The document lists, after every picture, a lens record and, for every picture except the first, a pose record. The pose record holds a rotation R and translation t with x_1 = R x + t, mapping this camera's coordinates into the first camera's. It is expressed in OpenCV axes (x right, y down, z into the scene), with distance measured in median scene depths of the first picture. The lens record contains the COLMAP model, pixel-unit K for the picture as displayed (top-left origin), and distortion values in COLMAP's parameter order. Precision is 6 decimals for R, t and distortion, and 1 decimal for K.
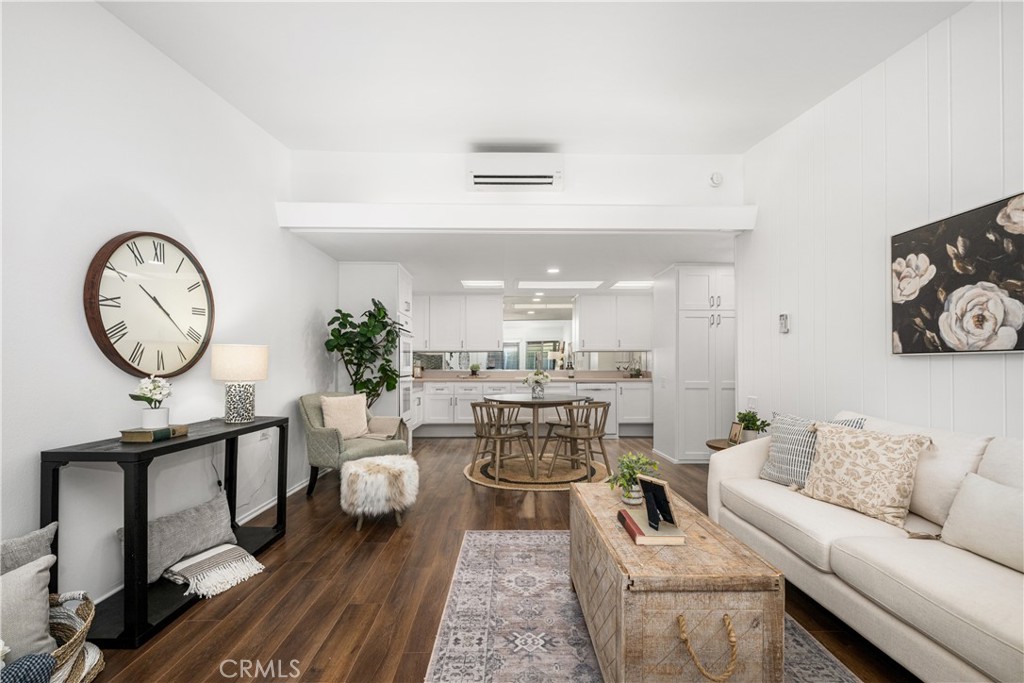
lens RADIAL K [[422.2, 0, 513.9], [0, 422.2, 362.7], [0, 0, 1]] dist [0.000159, -0.000010]
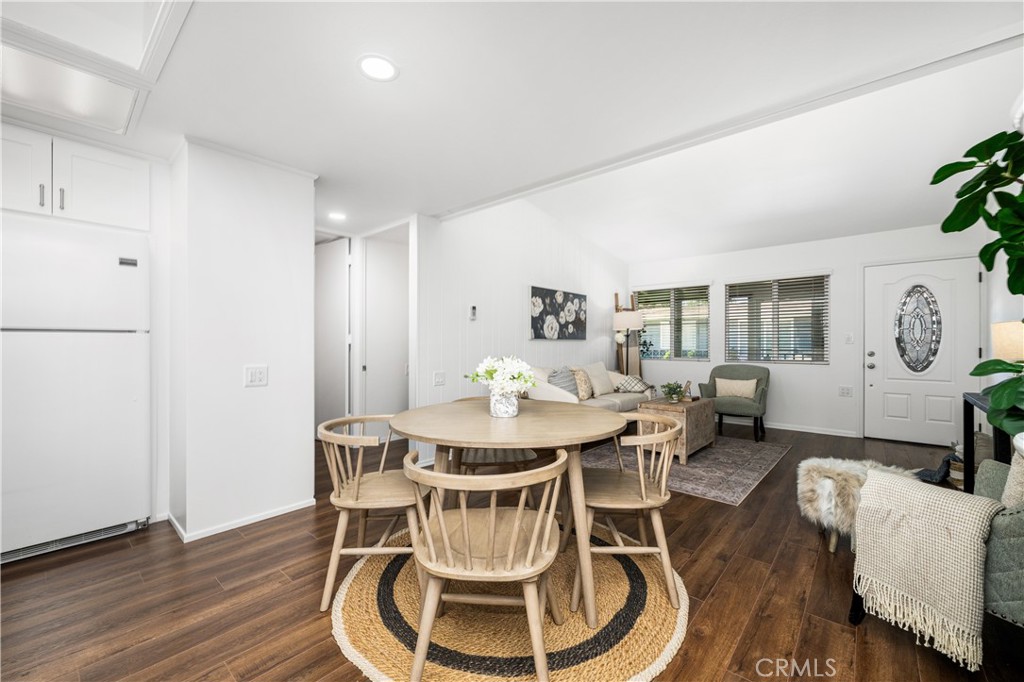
lens RADIAL K [[422.2, 0, 507.6], [0, 422.2, 340.3], [0, 0, 1]] dist [0.000159, -0.000010]
pose [[-0.735168, 0.003197, 0.677877, -0.417693], [-0.004221, 0.999948, -0.009293, 0.005711], [-0.677872, -0.009693, -0.735116, 2.219326]]
